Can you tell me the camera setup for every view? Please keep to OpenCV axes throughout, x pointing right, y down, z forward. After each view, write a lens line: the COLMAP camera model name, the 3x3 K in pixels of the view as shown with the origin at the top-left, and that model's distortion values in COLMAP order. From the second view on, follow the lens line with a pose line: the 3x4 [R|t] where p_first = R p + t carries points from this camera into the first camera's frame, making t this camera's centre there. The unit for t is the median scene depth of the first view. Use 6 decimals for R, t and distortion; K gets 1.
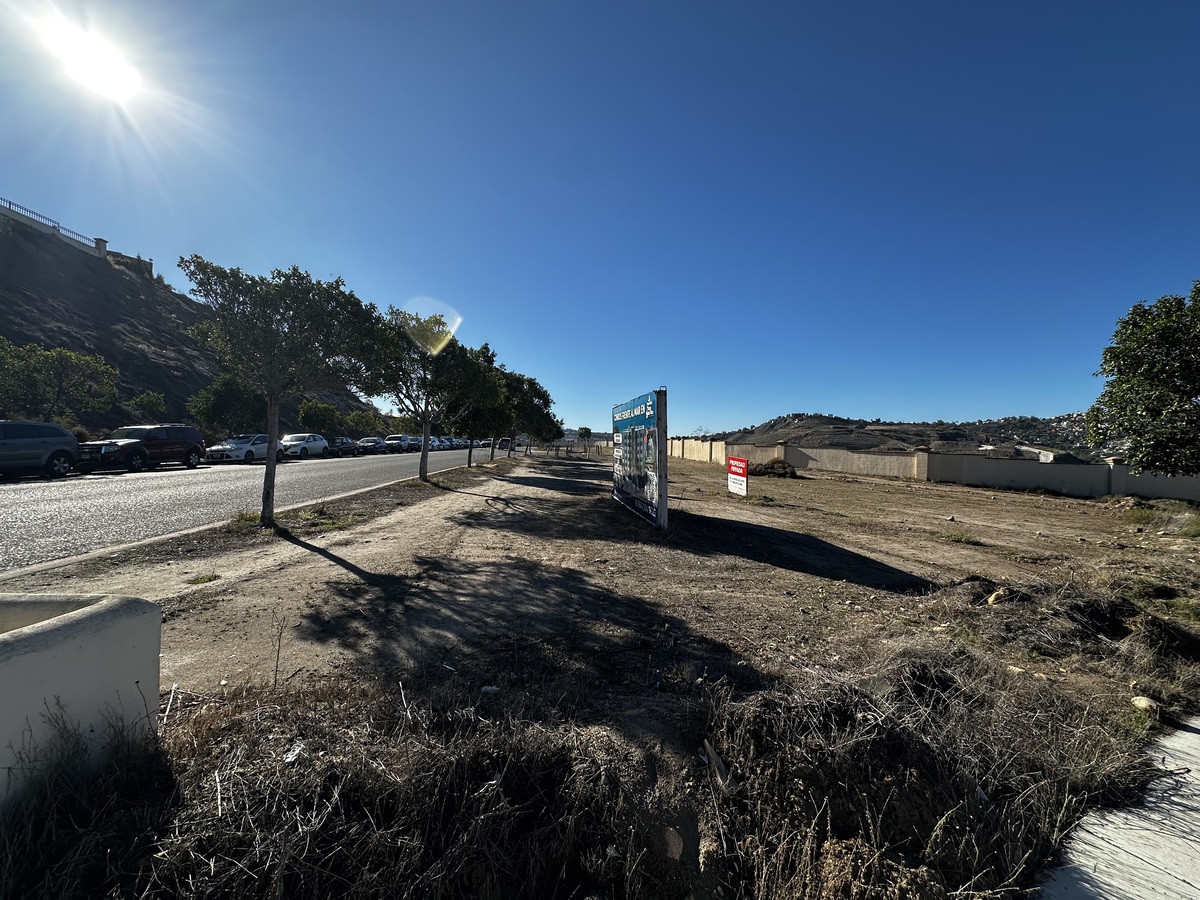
lens RADIAL K [[477.2, 0, 600.4], [0, 477.2, 451.4], [0, 0, 1]] dist [-0.000999, -0.000057]
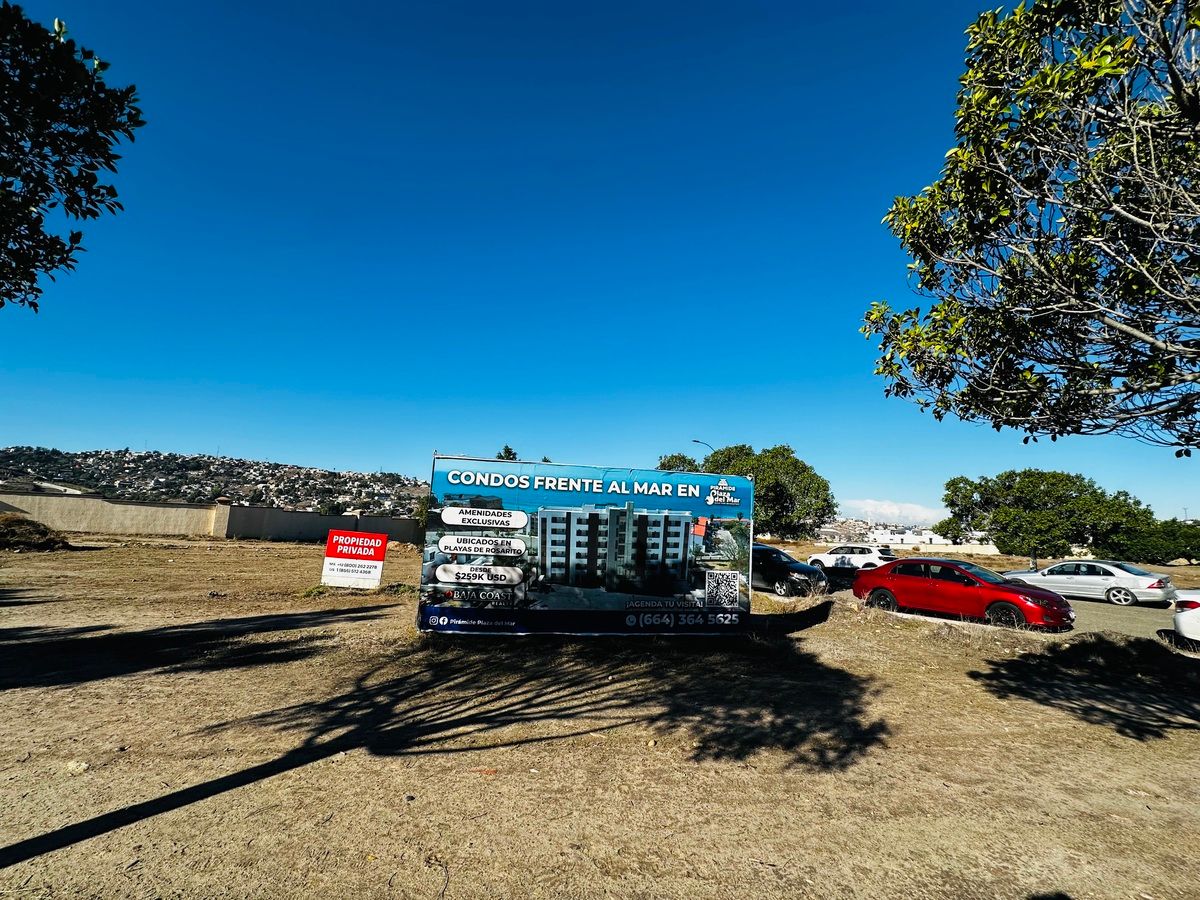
lens RADIAL K [[477.2, 0, 600.4], [0, 477.2, 451.4], [0, 0, 1]] dist [-0.000999, -0.000057]
pose [[-0.034859, 0.109560, 0.993369, -0.203101], [-0.029847, 0.993415, -0.110613, -0.018076], [-0.998946, -0.033505, -0.031359, 0.344708]]
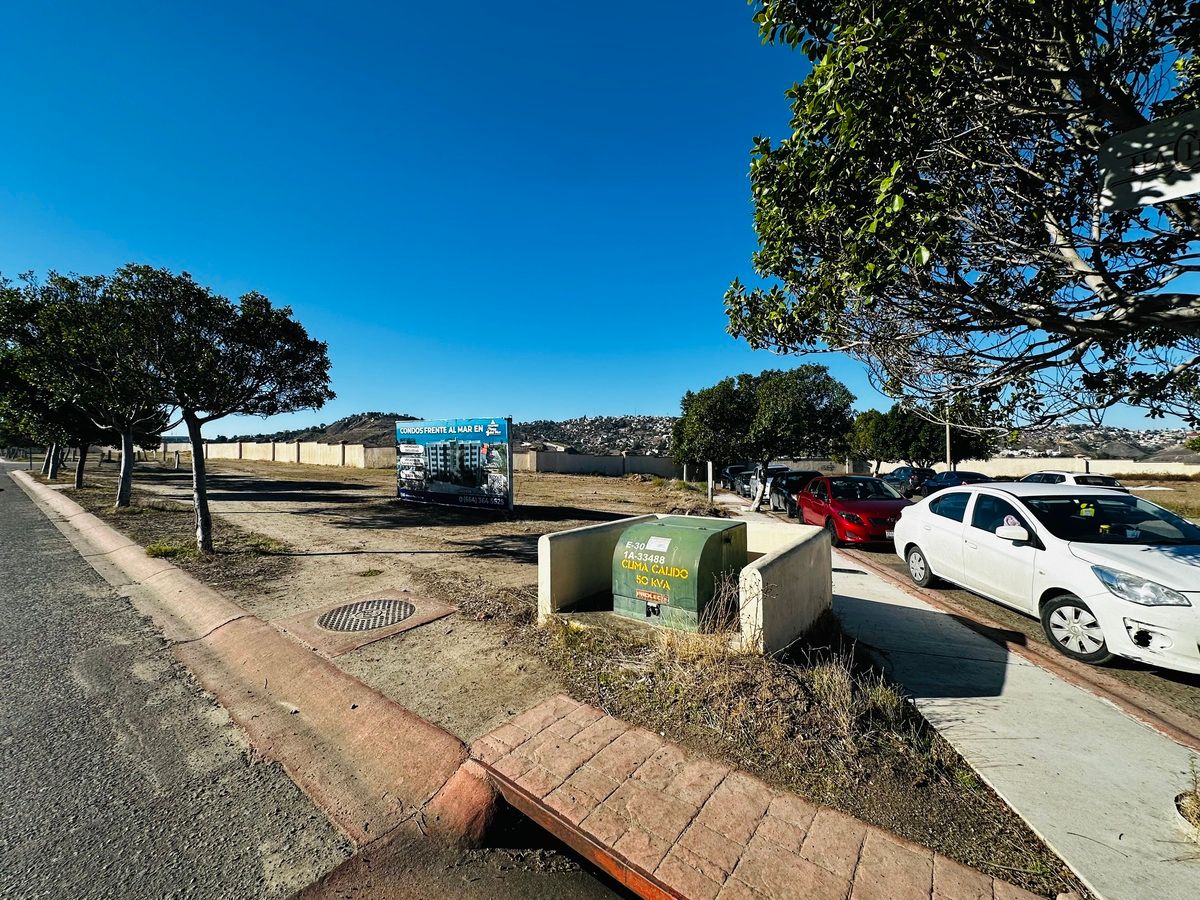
lens RADIAL K [[477.2, 0, 600.4], [0, 477.2, 451.4], [0, 0, 1]] dist [-0.000999, -0.000057]
pose [[0.666210, -0.026530, 0.745292, -0.205805], [0.024867, 0.999602, 0.013353, -0.009747], [-0.745350, 0.009637, 0.666604, -0.050406]]
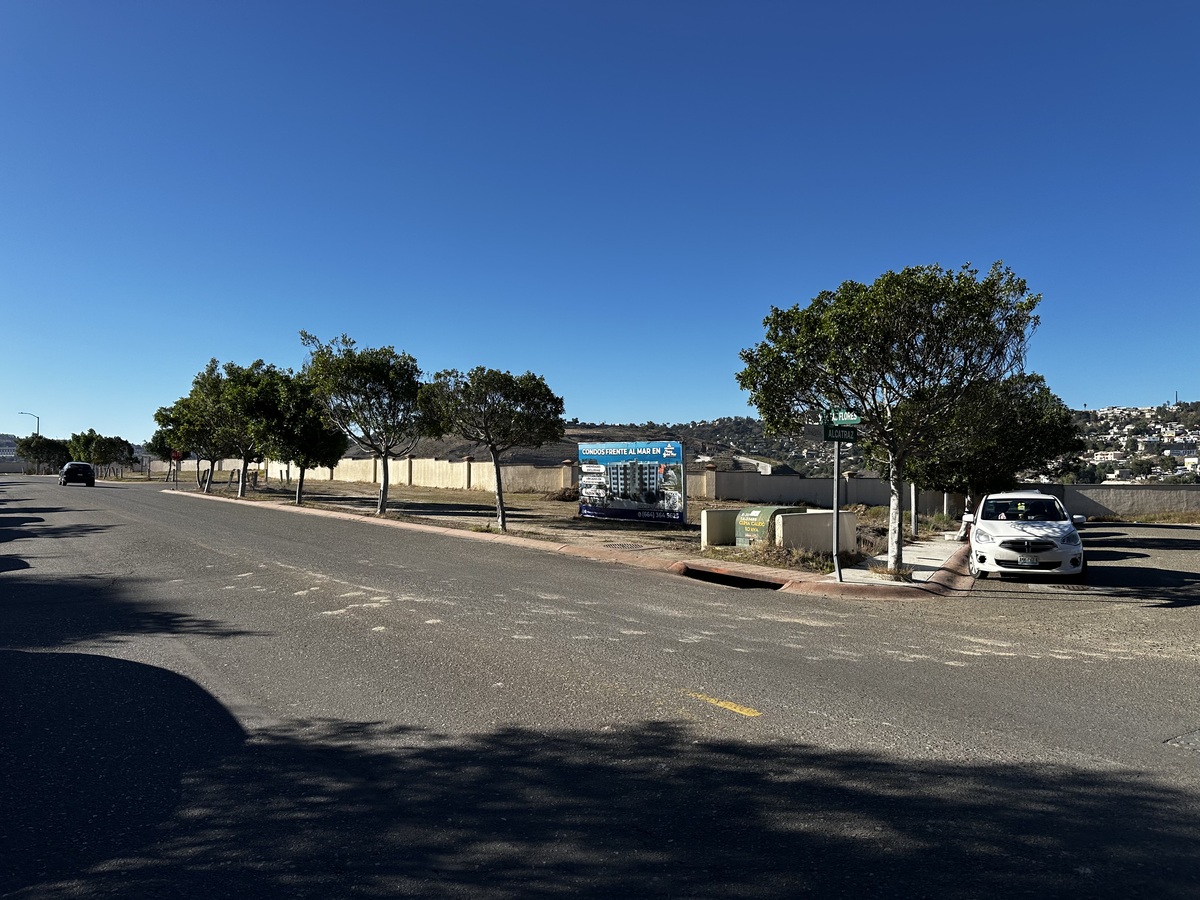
lens RADIAL K [[841.7, 0, 594.7], [0, 841.7, 449.6], [0, 0, 1]] dist [0.108829, -0.175527]
pose [[0.847988, -0.010309, 0.529915, -0.445891], [0.024453, 0.999507, -0.019687, -0.013058], [-0.529451, 0.029652, 0.847822, -0.351057]]
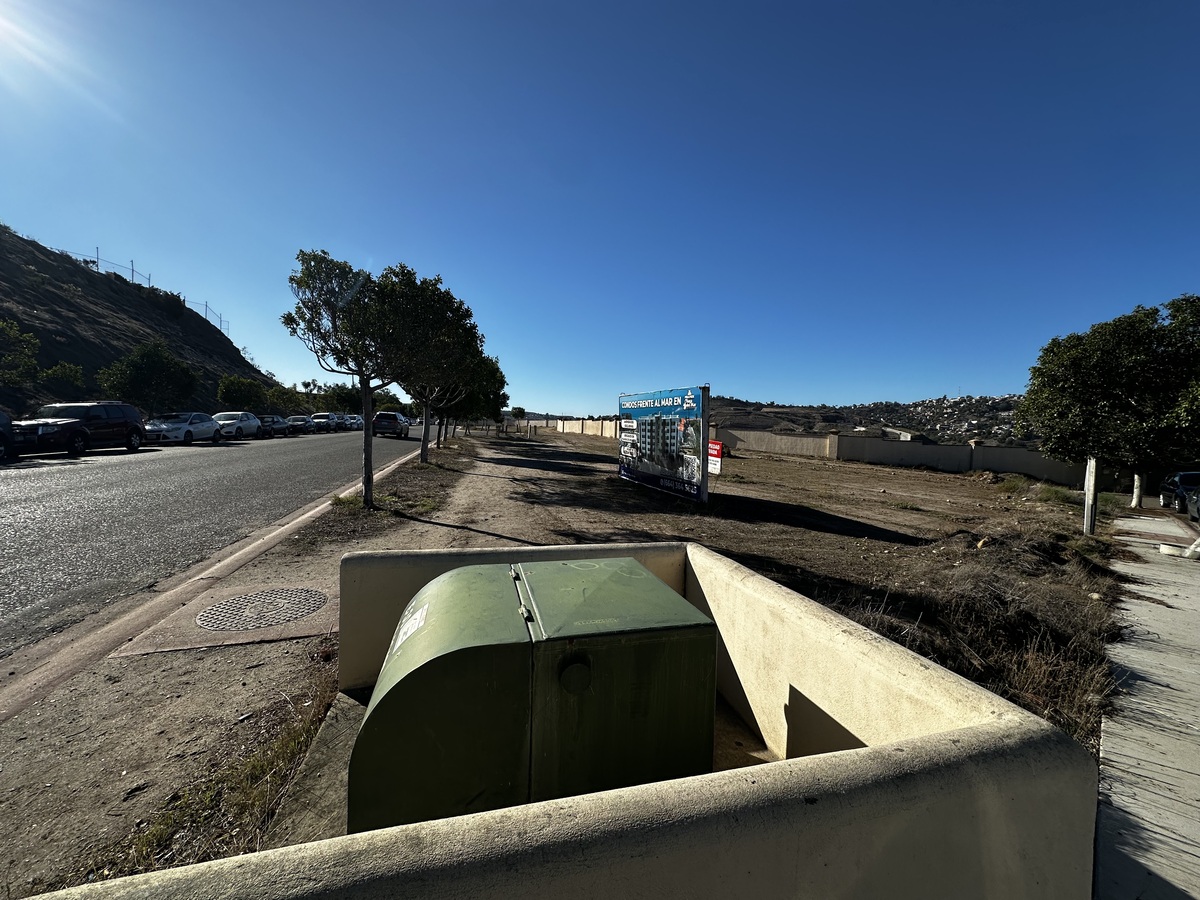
lens RADIAL K [[477.2, 0, 600.4], [0, 477.2, 451.4], [0, 0, 1]] dist [-0.000999, -0.000057]
pose [[0.982837, -0.002128, 0.184464, -0.090709], [-0.006014, 0.999032, 0.043569, -0.004678], [-0.184378, -0.043930, 0.981873, -0.031305]]
